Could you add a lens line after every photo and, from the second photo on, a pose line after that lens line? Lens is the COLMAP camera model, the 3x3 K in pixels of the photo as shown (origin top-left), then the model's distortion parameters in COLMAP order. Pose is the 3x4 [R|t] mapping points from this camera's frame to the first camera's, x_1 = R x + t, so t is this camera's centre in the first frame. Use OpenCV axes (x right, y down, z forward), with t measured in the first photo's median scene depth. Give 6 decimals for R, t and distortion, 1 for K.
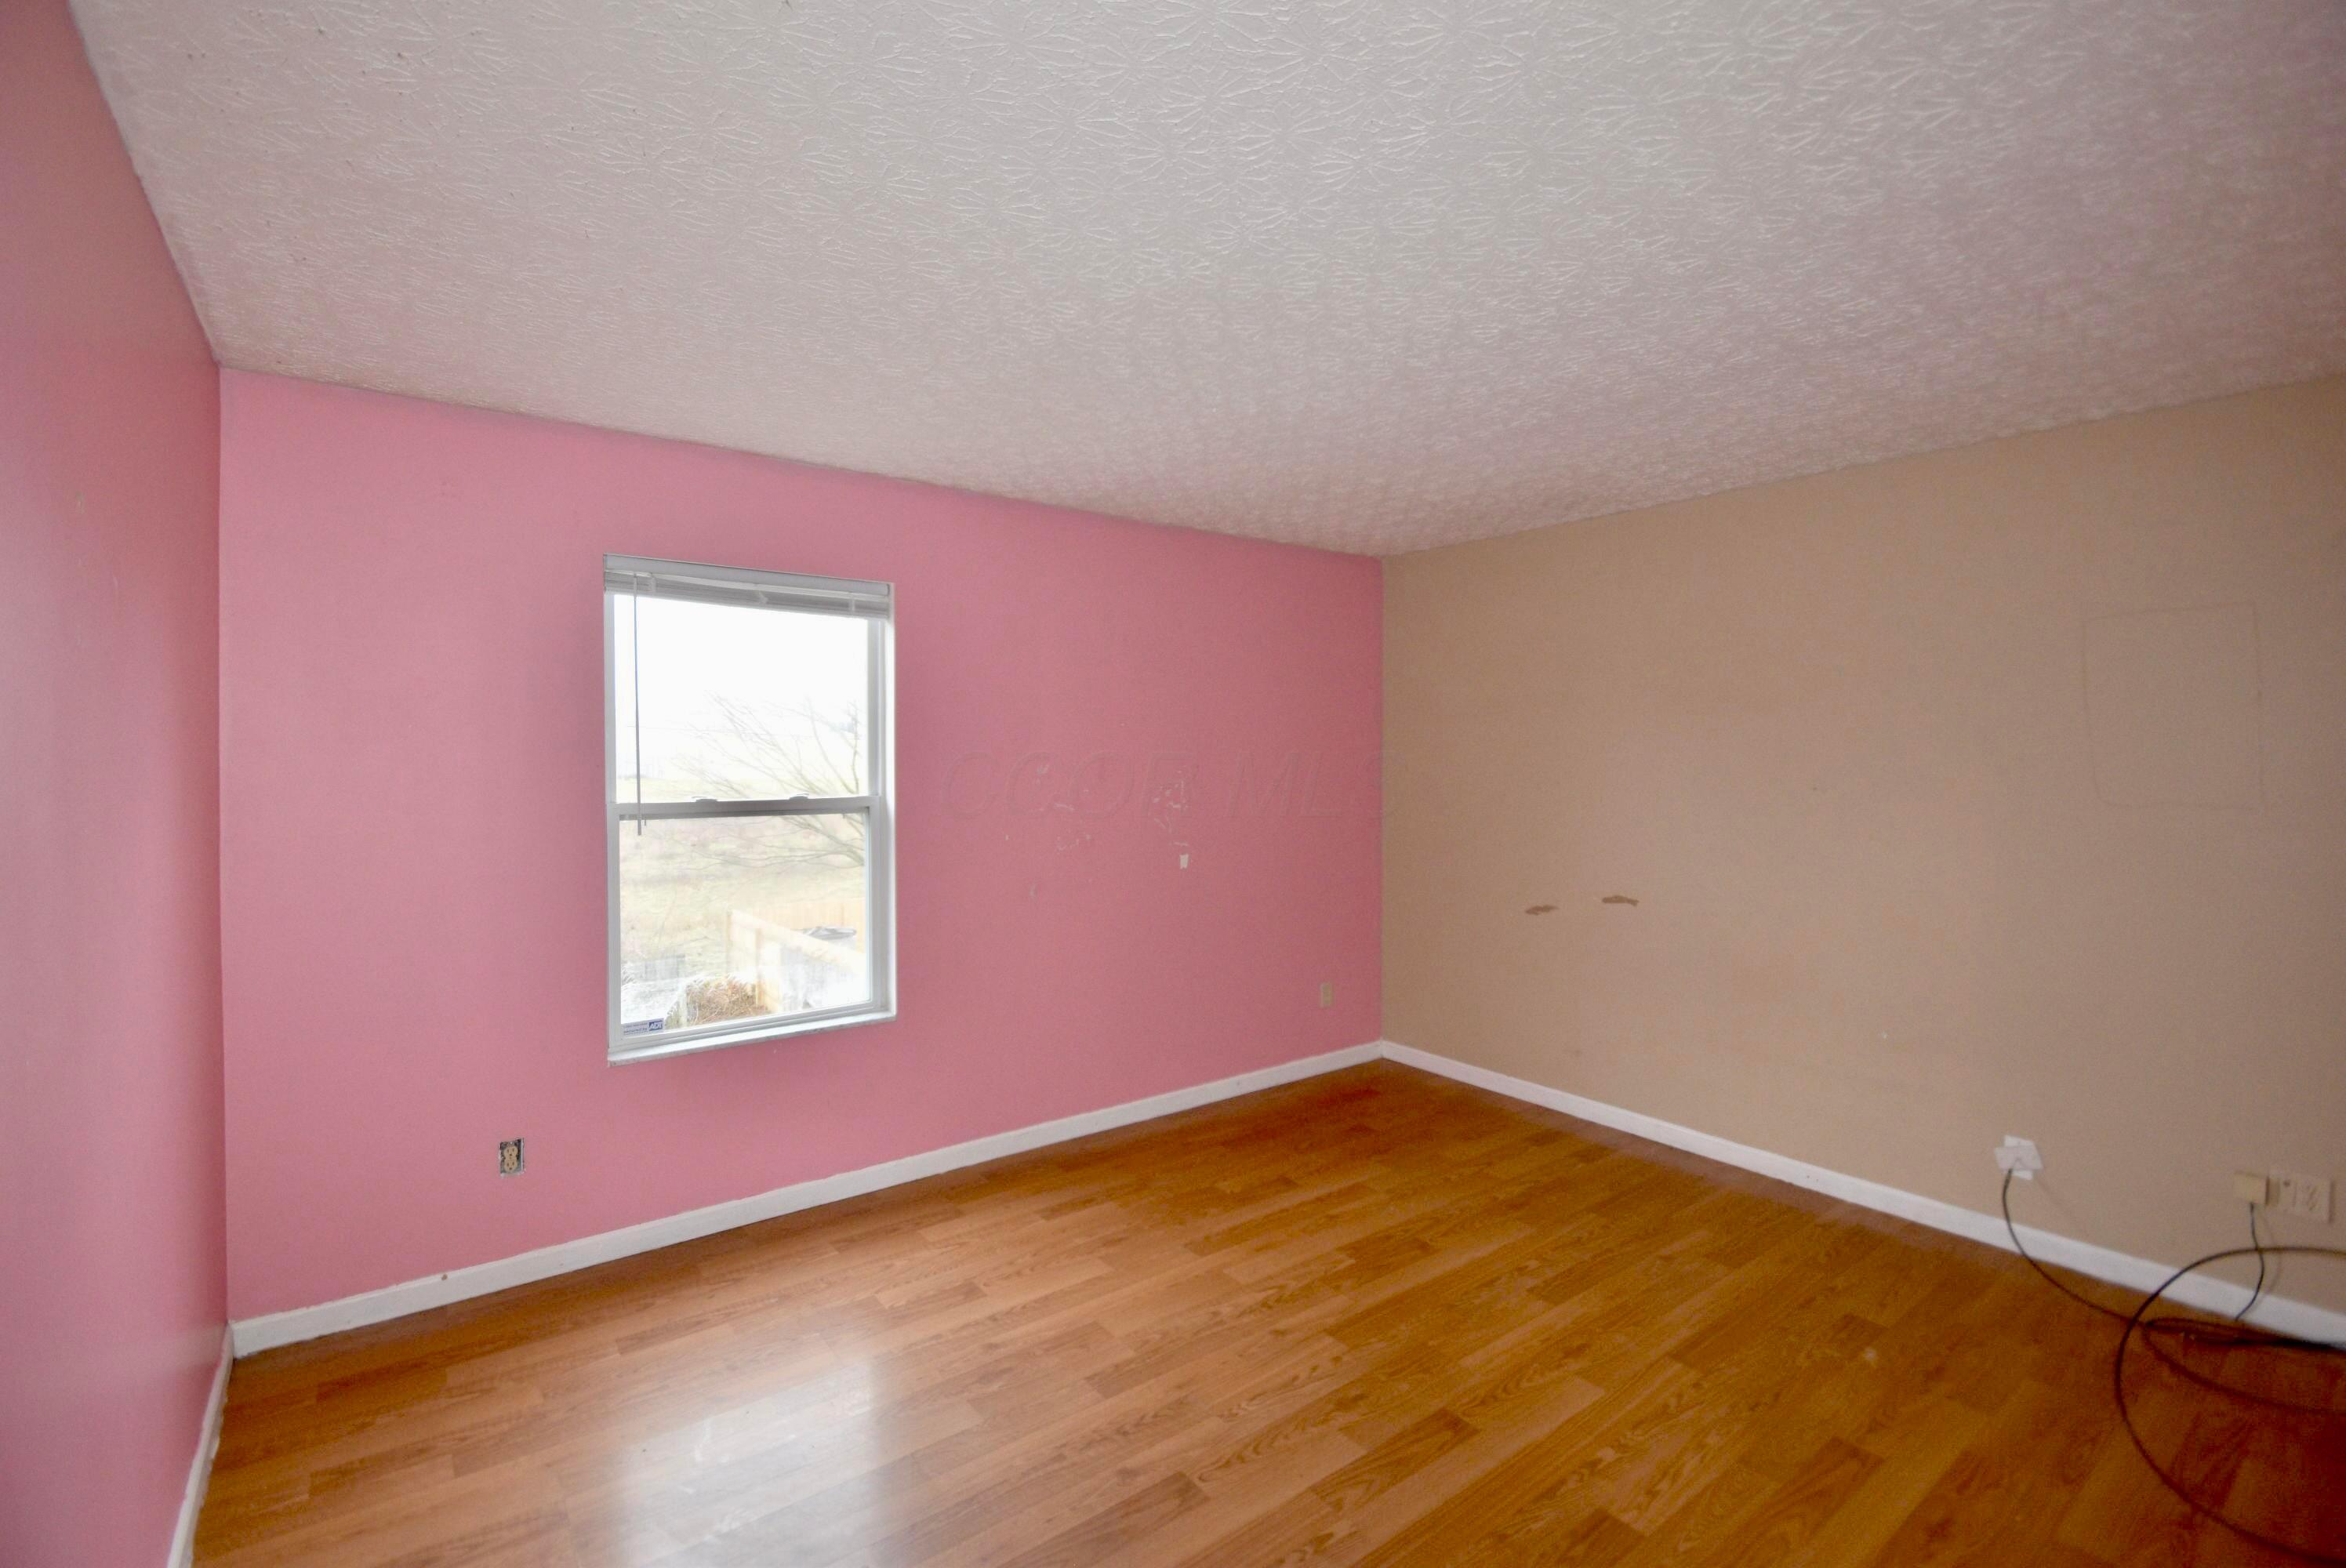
lens RADIAL K [[1051.7, 0, 1162.9], [0, 1051.7, 776.4], [0, 0, 1]] dist [0.013945, -0.000417]
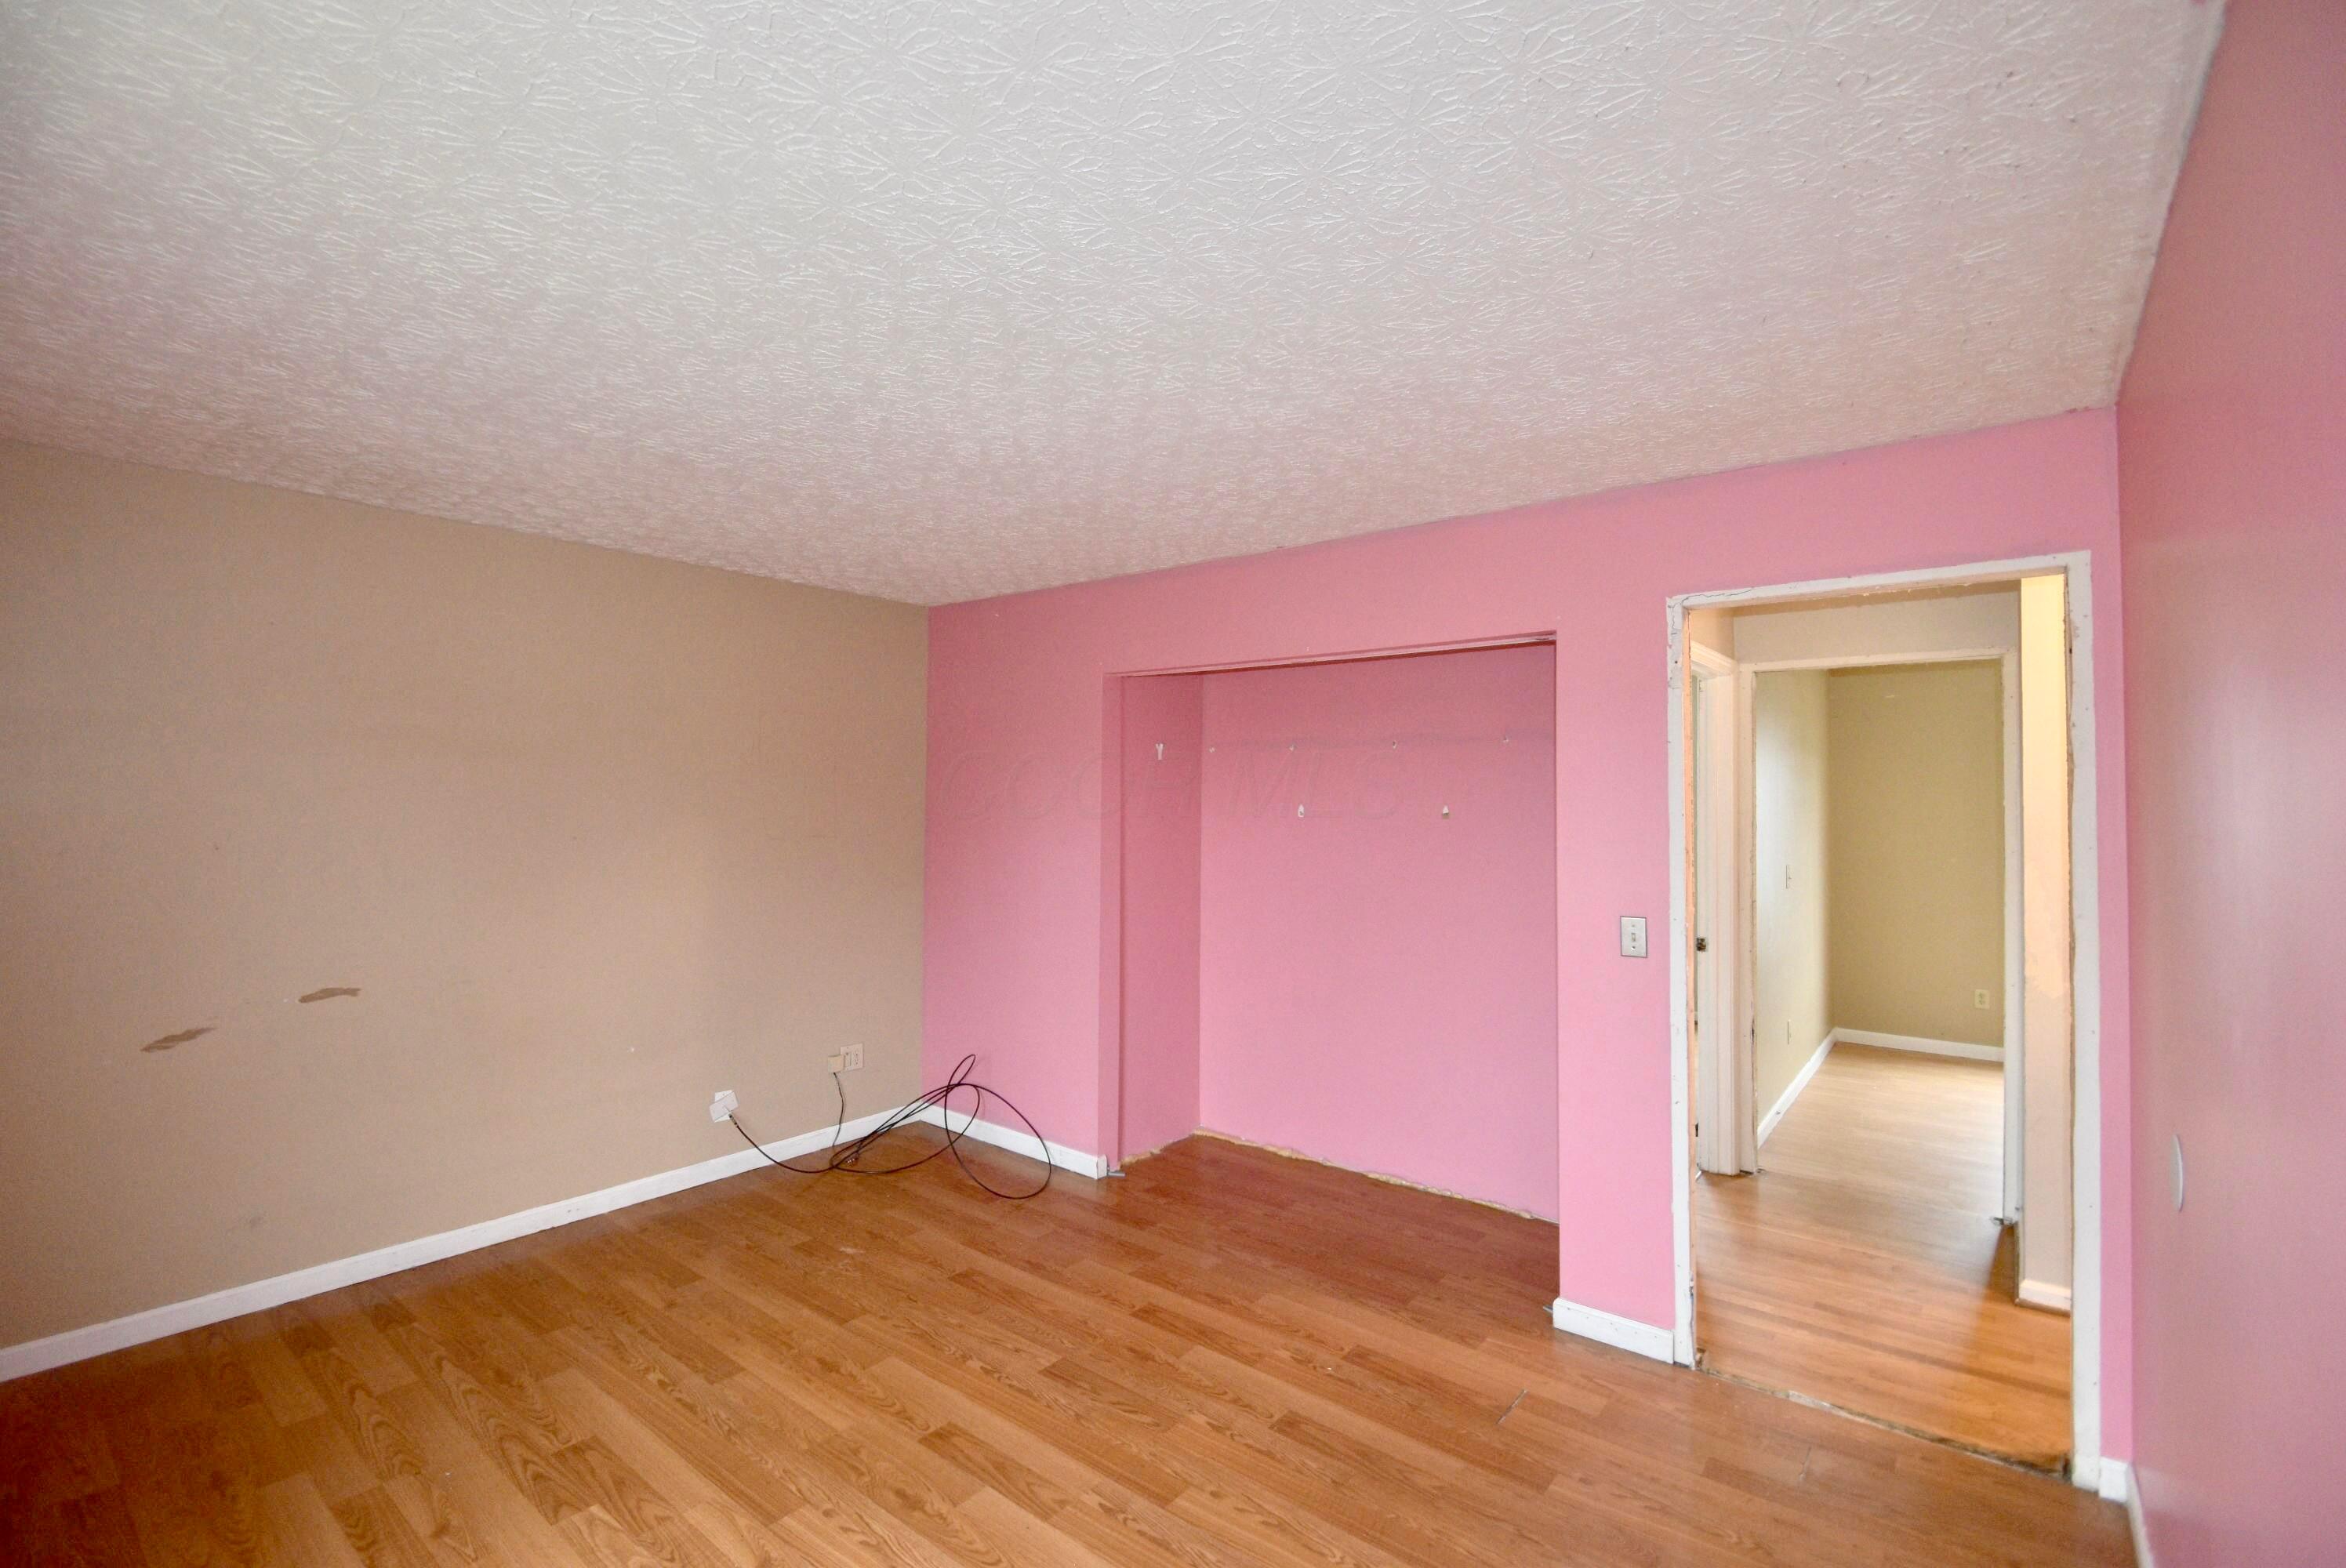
lens RADIAL K [[1030.6, 0, 1189.7], [0, 1030.6, 793.0], [0, 0, 1]] dist [-0.013766, -0.000479]
pose [[-0.259985, 0.005312, 0.965598, -0.659606], [0.019118, 0.999817, -0.000353, -0.025387], [-0.965423, 0.018369, -0.260039, 0.847252]]
